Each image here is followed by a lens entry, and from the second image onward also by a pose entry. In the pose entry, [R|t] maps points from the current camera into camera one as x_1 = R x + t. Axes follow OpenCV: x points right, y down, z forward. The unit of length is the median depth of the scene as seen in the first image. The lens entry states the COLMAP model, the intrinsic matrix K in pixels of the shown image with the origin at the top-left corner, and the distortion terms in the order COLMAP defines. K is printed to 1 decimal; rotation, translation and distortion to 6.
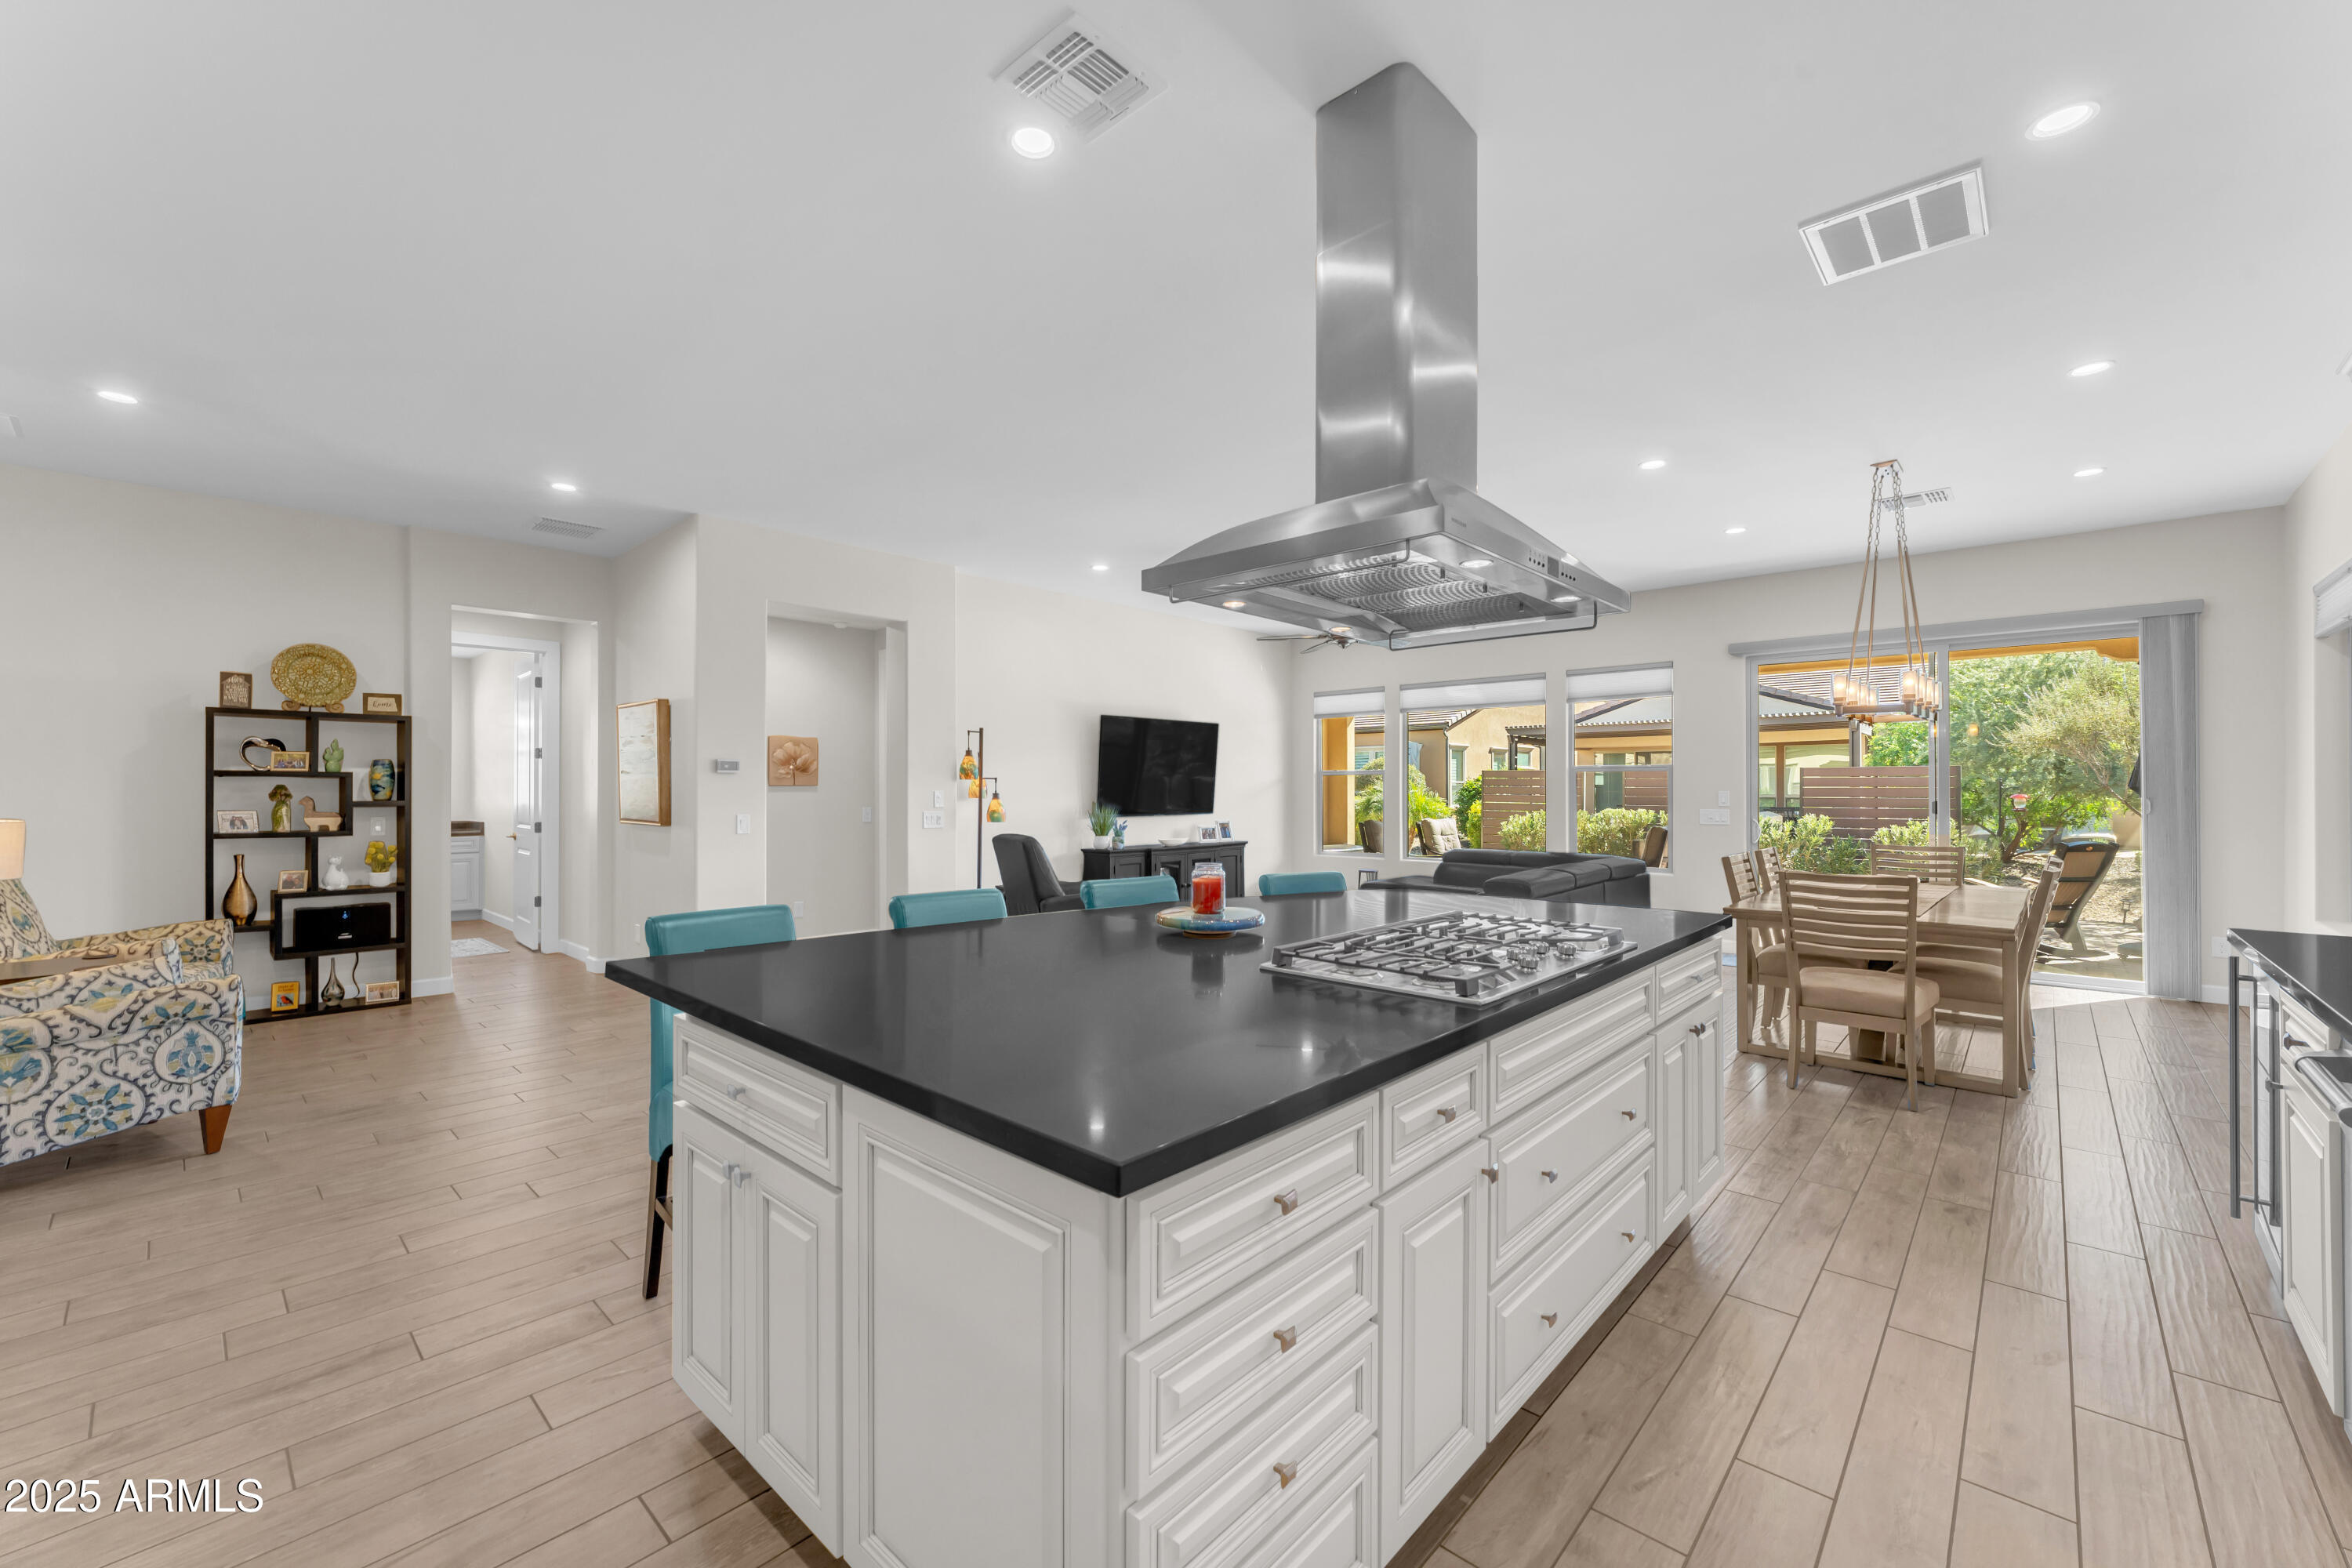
lens RADIAL K [[946.5, 0, 1178.3], [0, 946.5, 792.1], [0, 0, 1]] dist [0.001887, 0.000822]
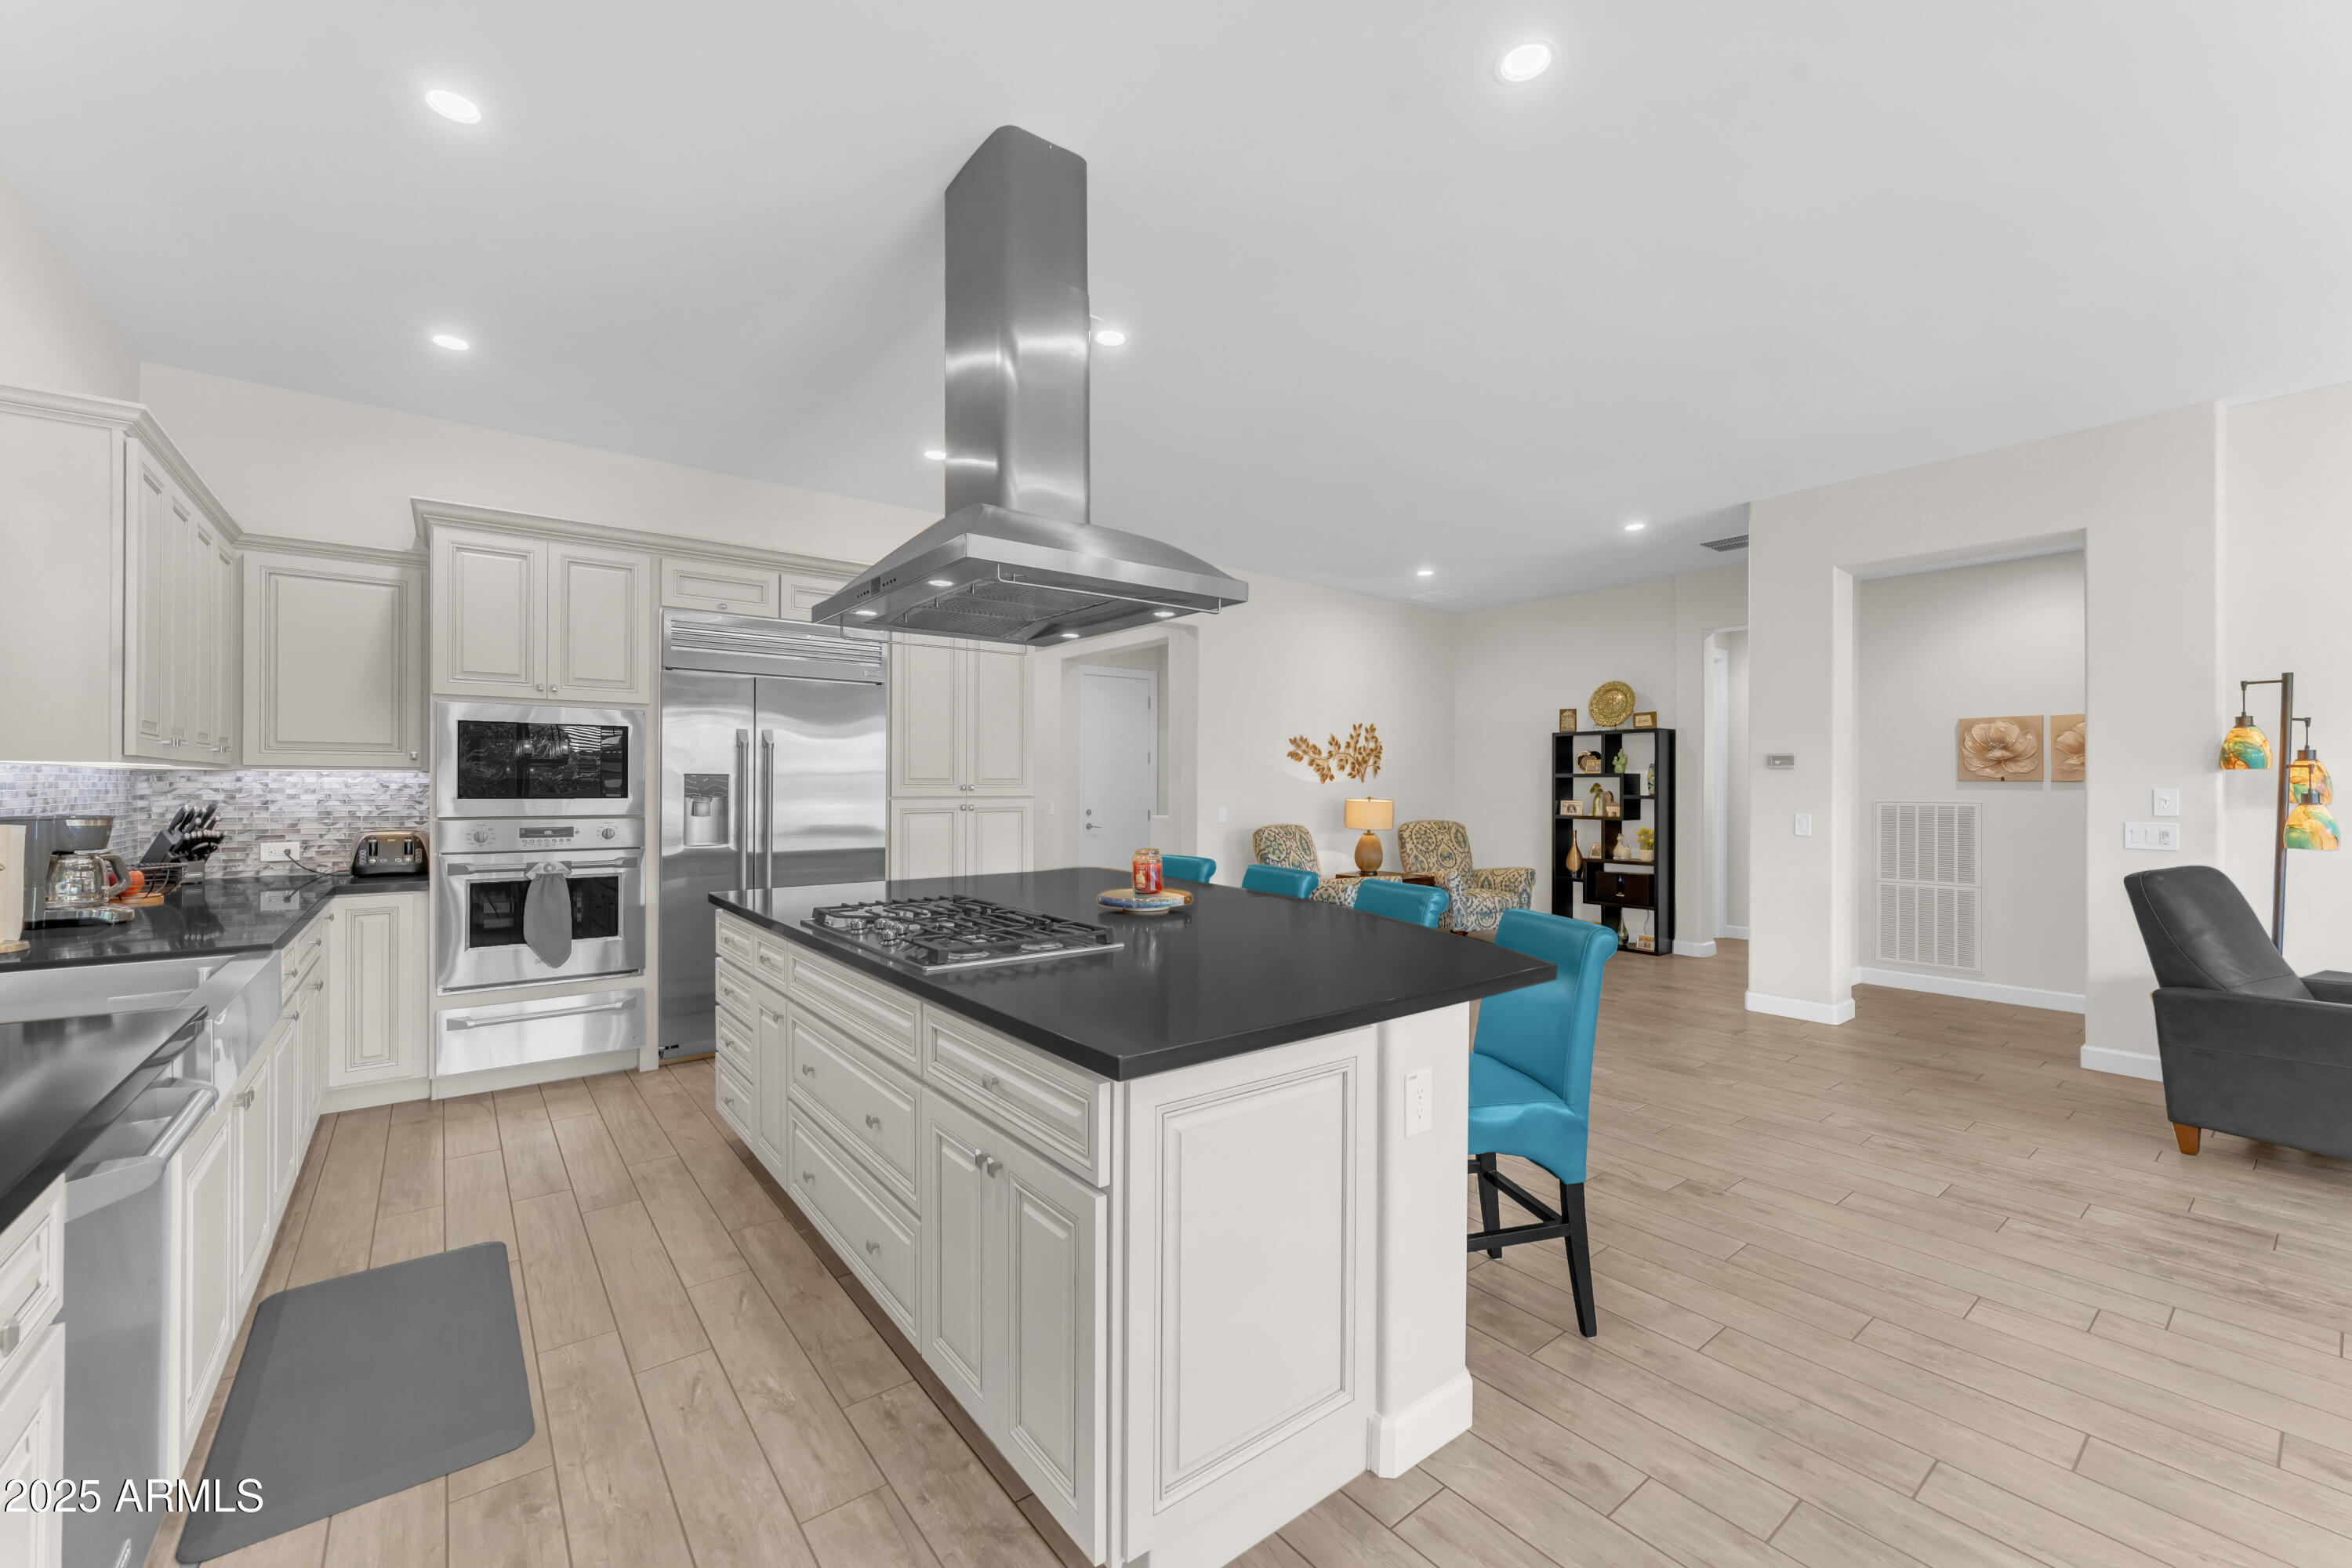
lens RADIAL K [[946.5, 0, 1173.0], [0, 946.5, 785.4], [0, 0, 1]] dist [0.001887, 0.000822]
pose [[-0.170050, -0.001117, -0.985435, 0.519701], [-0.003999, 0.999992, -0.000444, -0.000716], [0.985427, 0.003865, -0.170053, 0.553730]]
